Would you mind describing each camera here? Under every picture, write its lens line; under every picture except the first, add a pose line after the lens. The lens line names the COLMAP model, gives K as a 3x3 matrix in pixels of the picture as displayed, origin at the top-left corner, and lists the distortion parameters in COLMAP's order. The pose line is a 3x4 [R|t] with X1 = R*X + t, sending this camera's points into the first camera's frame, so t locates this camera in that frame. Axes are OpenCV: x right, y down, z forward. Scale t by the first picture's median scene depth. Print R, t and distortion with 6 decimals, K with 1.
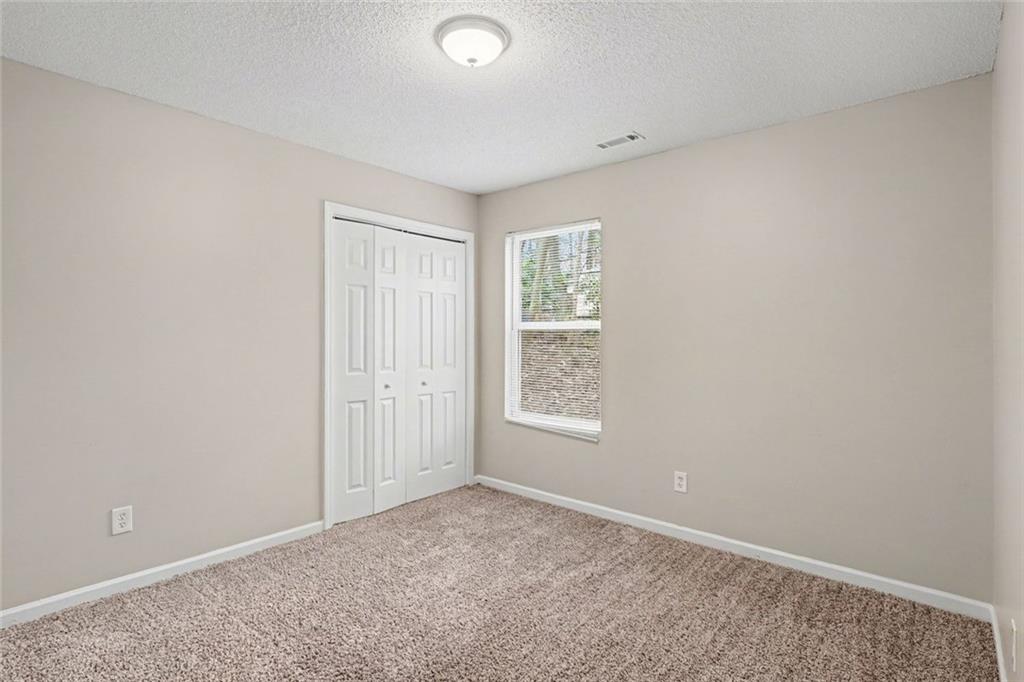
lens RADIAL K [[517.6, 0, 512.0], [0, 517.6, 341.0], [0, 0, 1]] dist [-0.000716, -0.000123]
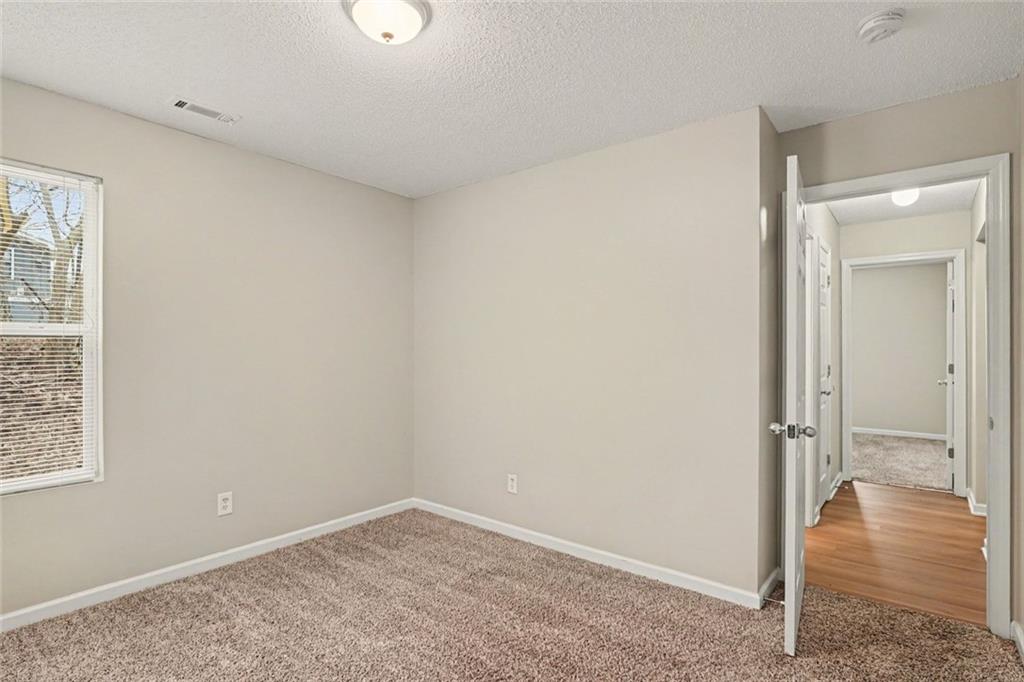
lens RADIAL K [[517.6, 0, 512.0], [0, 517.6, 341.0], [0, 0, 1]] dist [-0.000716, -0.000123]
pose [[-0.033811, 0.003580, 0.999422, -0.679001], [0.000946, 0.999993, -0.003550, -0.015404], [-0.999428, 0.000826, -0.033814, 0.572284]]
